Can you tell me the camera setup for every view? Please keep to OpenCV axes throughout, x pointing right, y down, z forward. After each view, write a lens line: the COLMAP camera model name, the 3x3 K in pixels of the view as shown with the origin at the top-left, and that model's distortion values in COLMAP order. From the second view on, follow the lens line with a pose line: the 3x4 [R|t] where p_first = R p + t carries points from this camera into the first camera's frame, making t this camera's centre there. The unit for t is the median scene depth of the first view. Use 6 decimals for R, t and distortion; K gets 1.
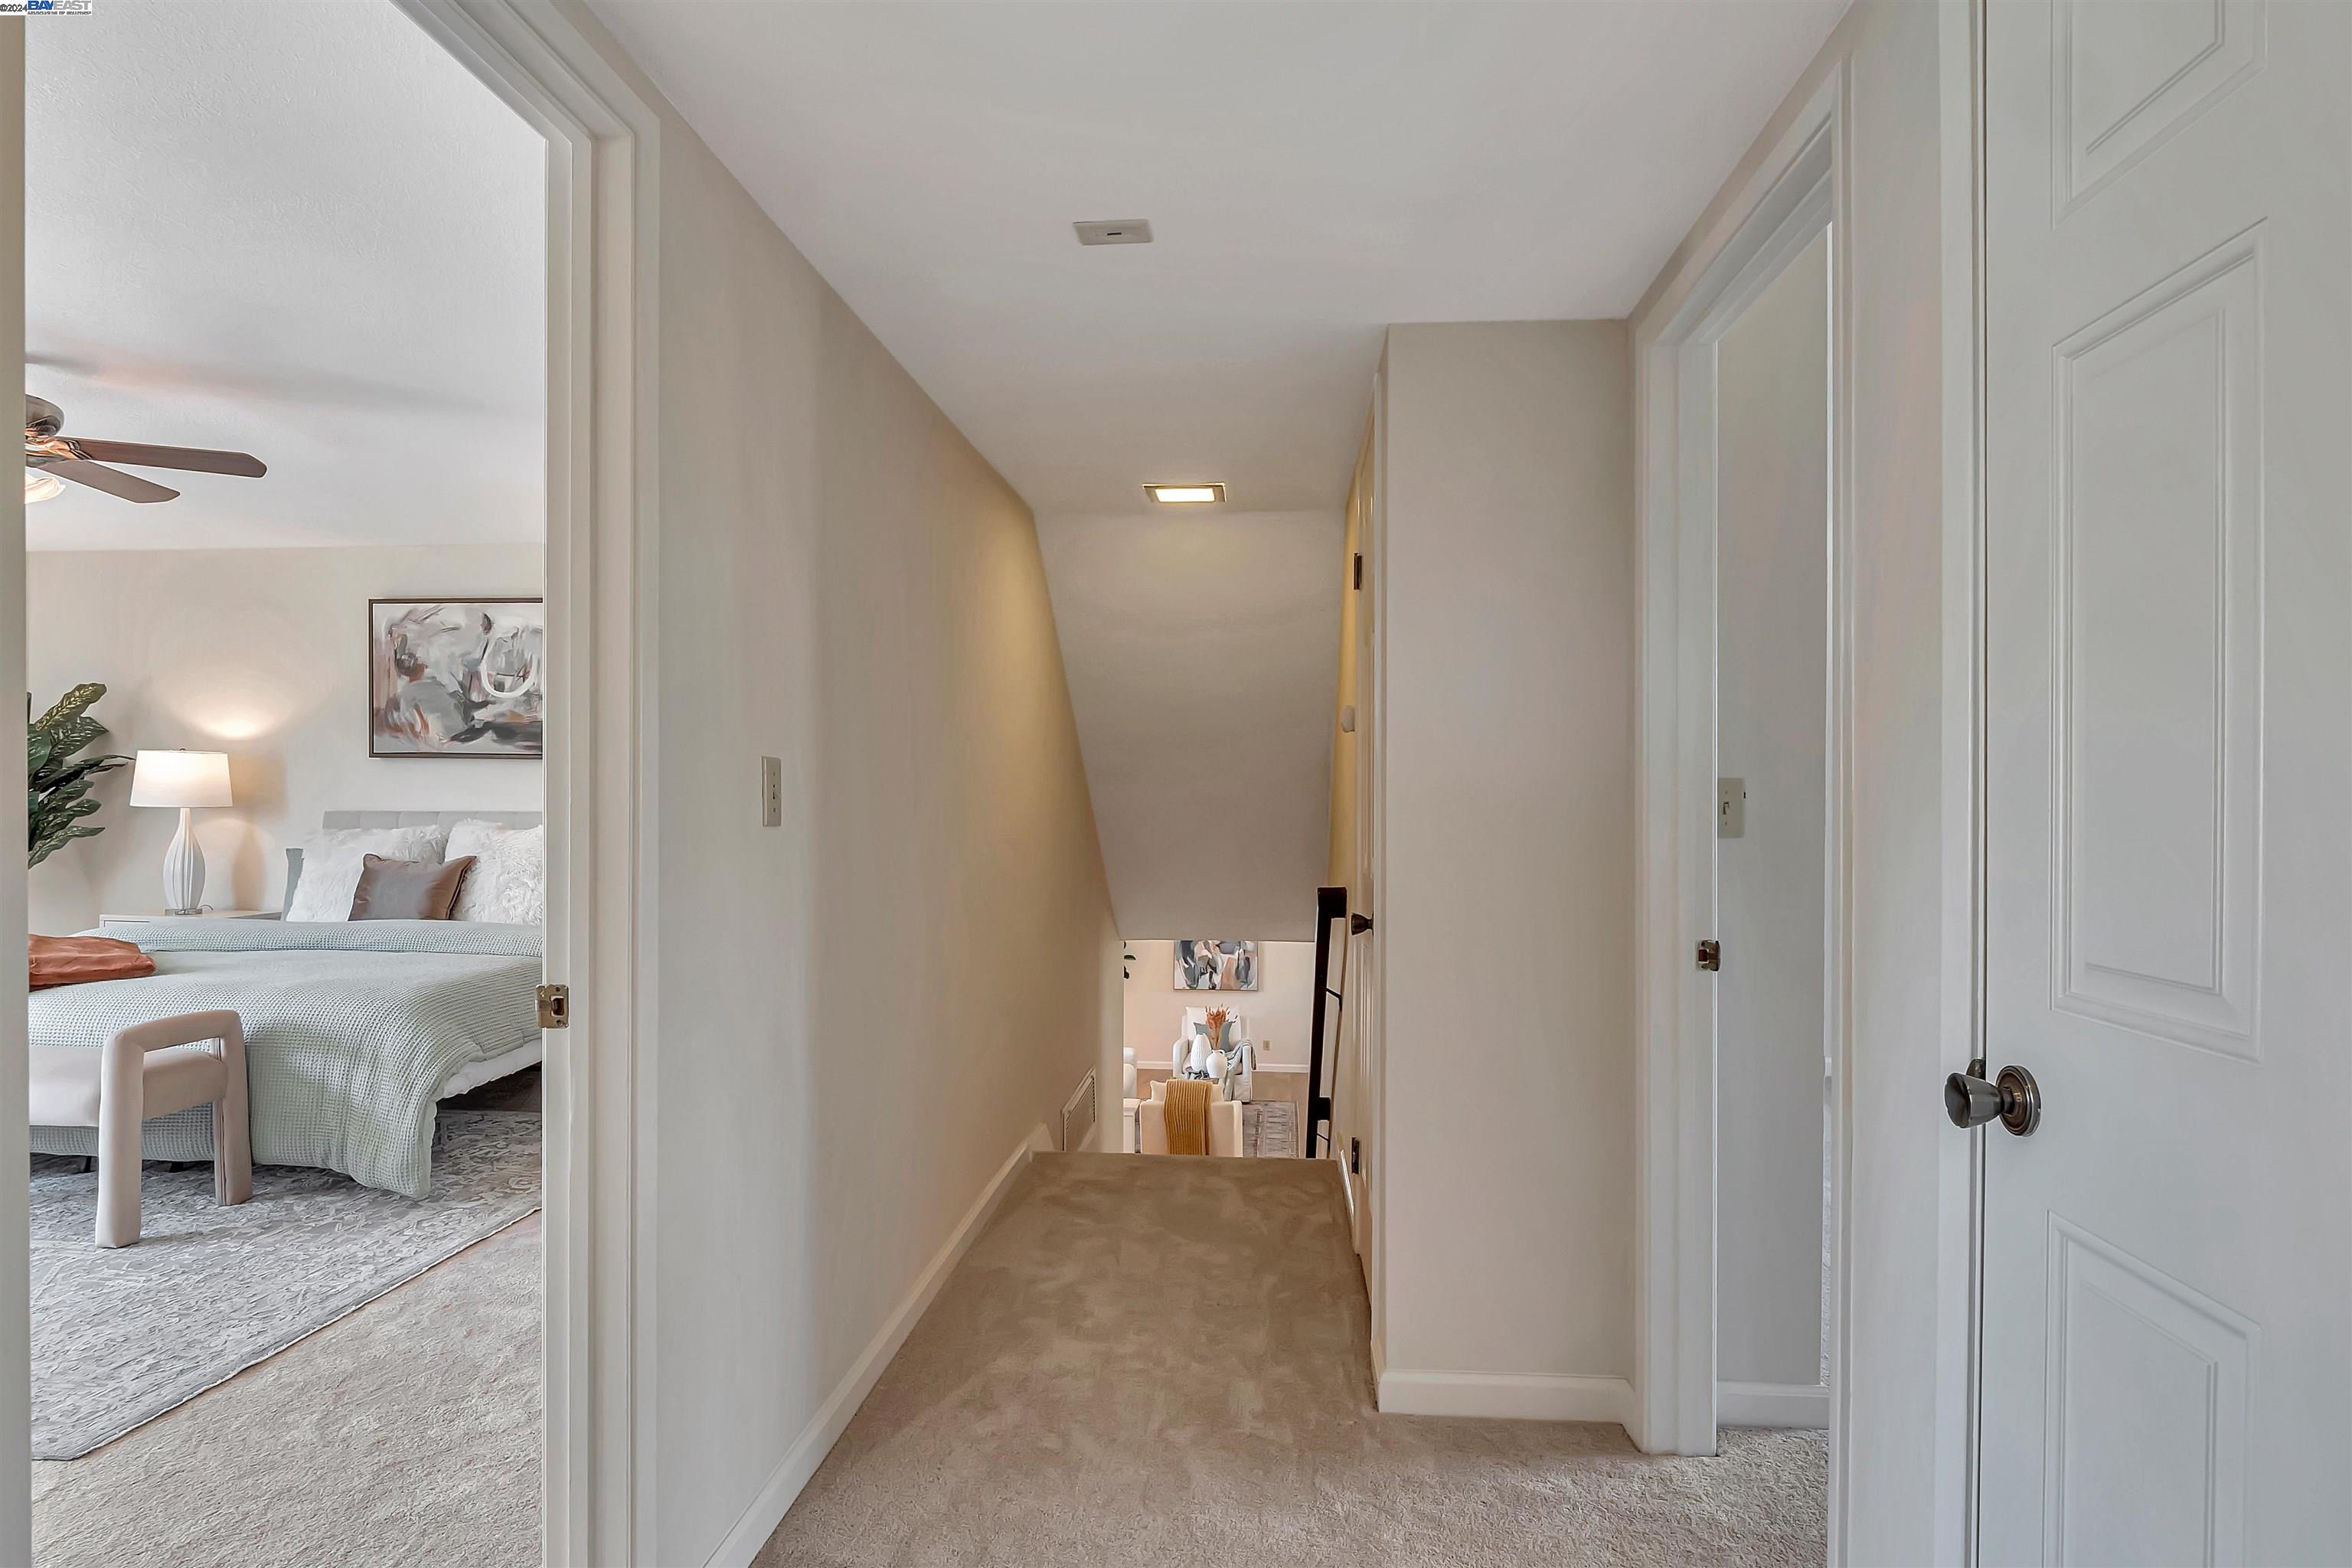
lens RADIAL K [[1234.7, 0, 1177.5], [0, 1234.7, 804.3], [0, 0, 1]] dist [-0.002472, 0.002456]
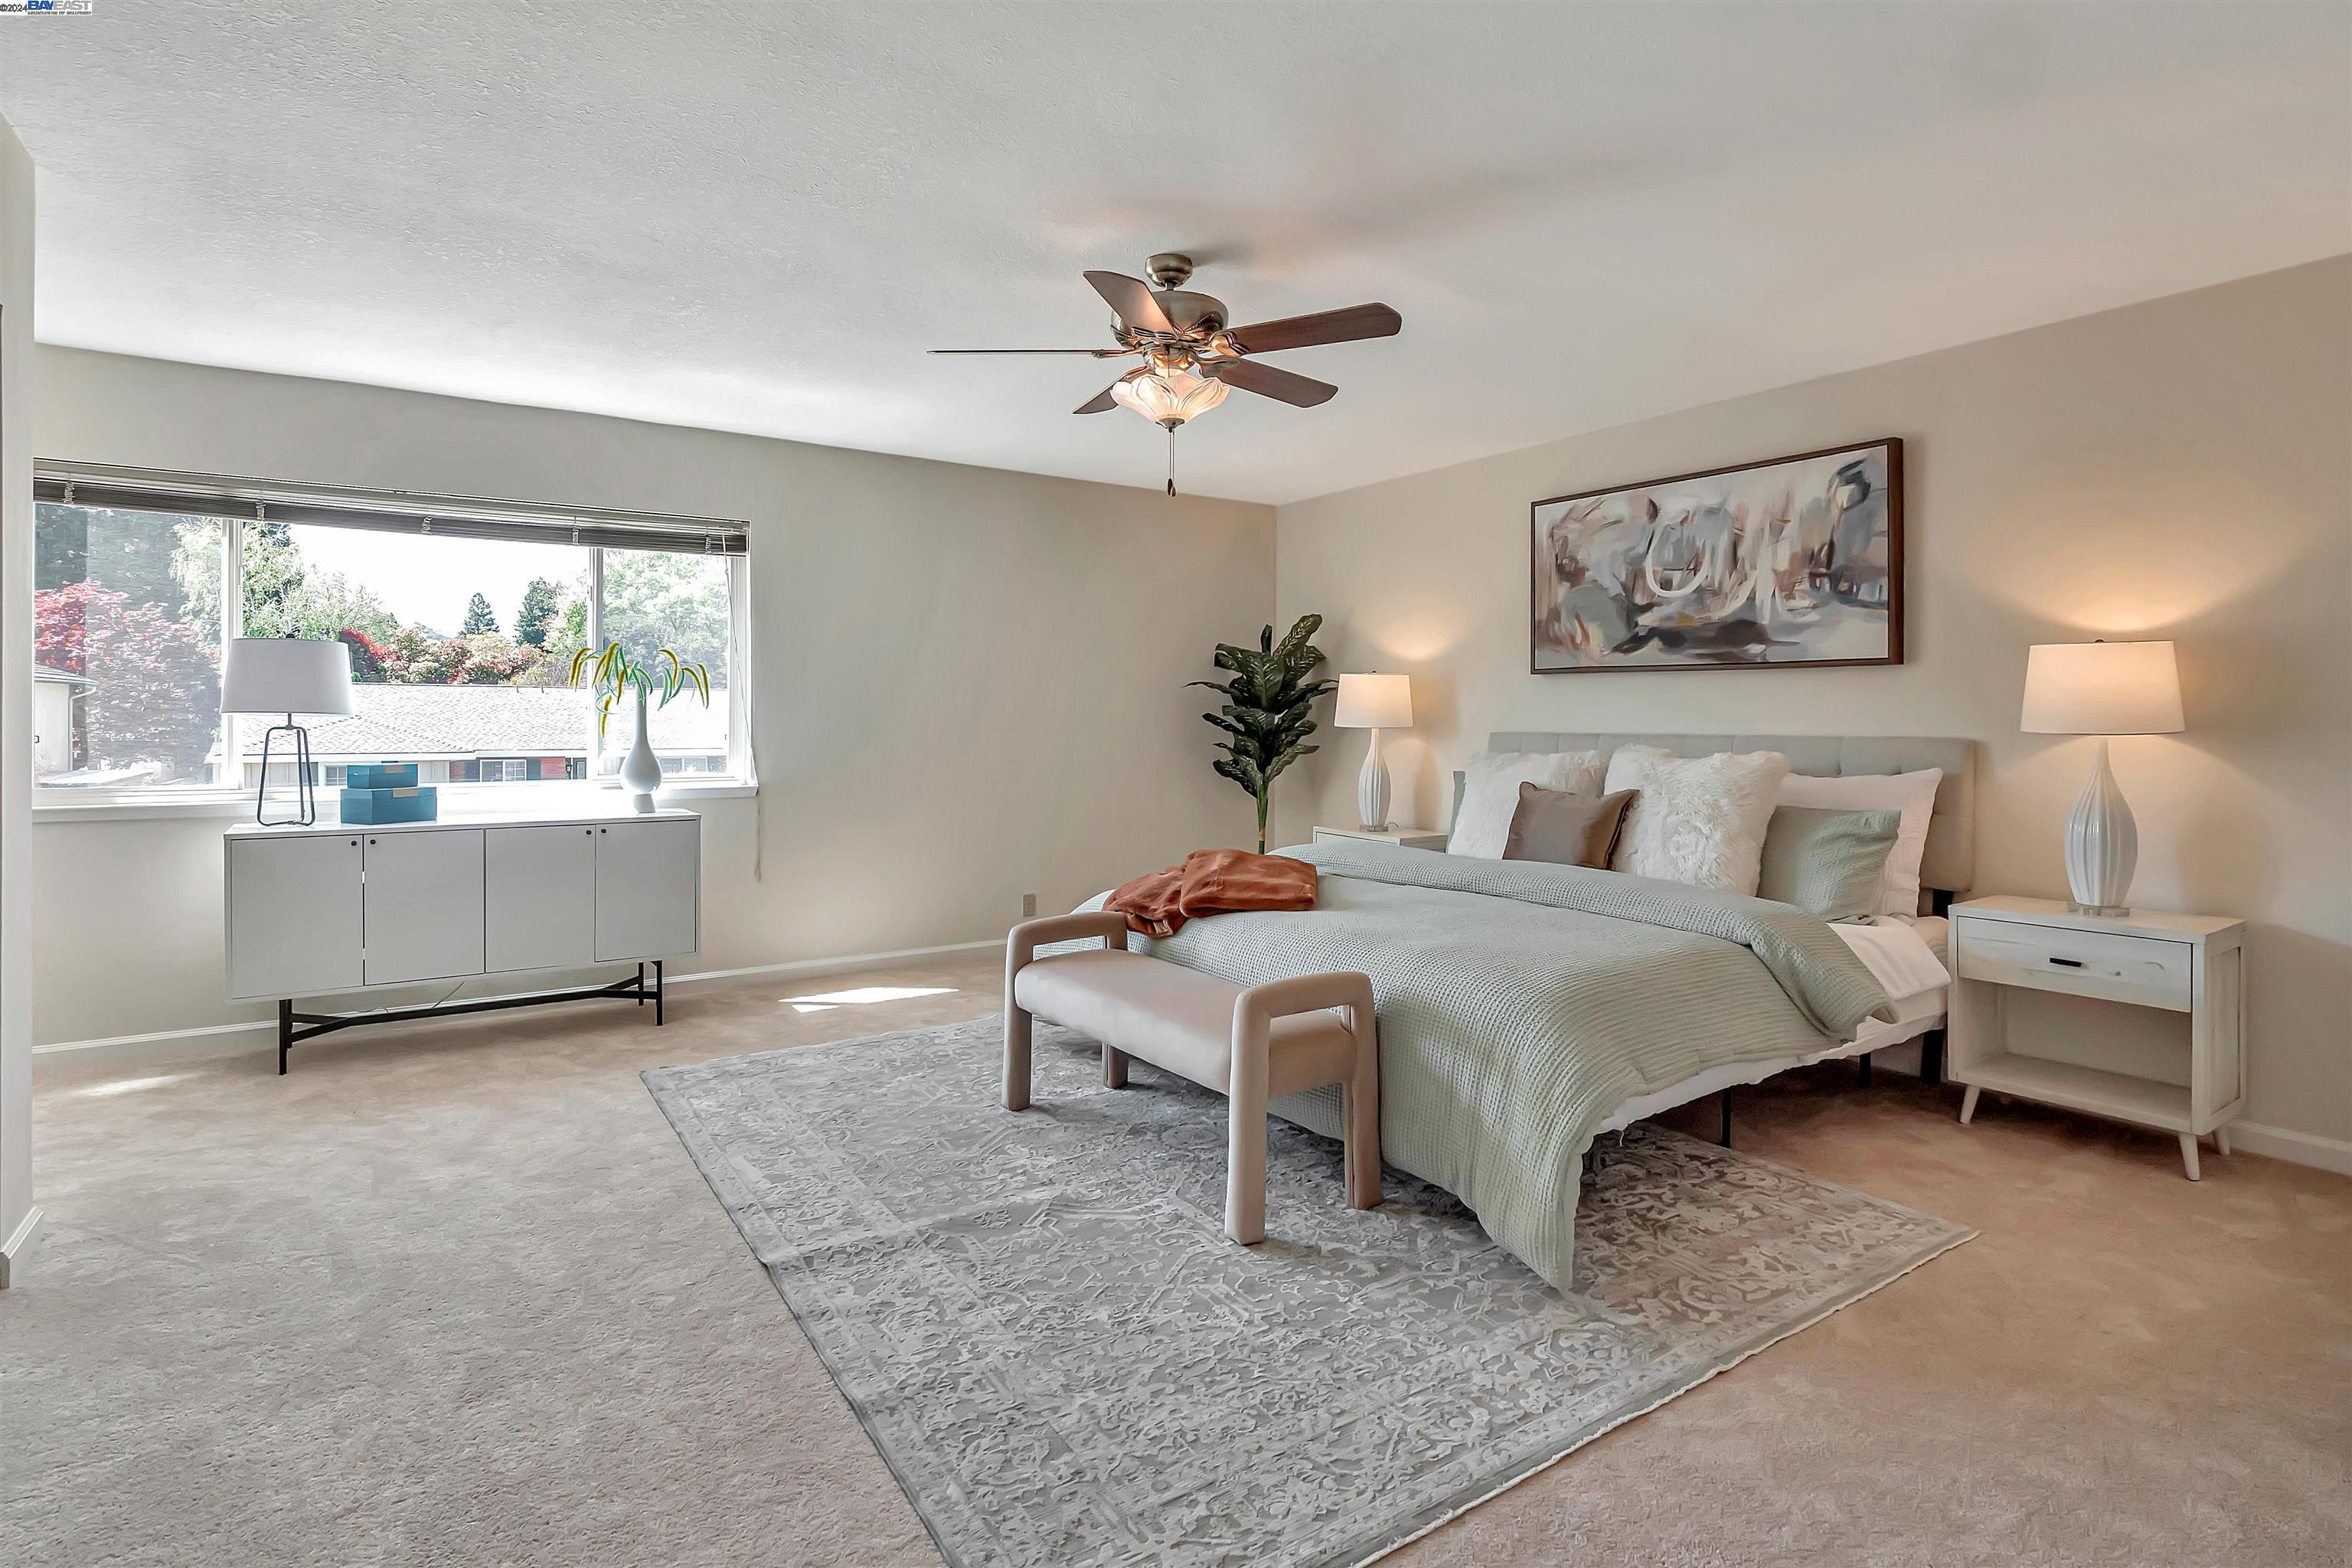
lens RADIAL K [[1158.8, 0, 1158.1], [0, 1158.8, 730.0], [0, 0, 1]] dist [-0.017738, -0.002653]
pose [[0.611816, 0.007065, -0.790969, -0.168871], [-0.002285, 0.999972, 0.007164, -0.002448], [0.790997, -0.002576, 0.611815, 0.298504]]
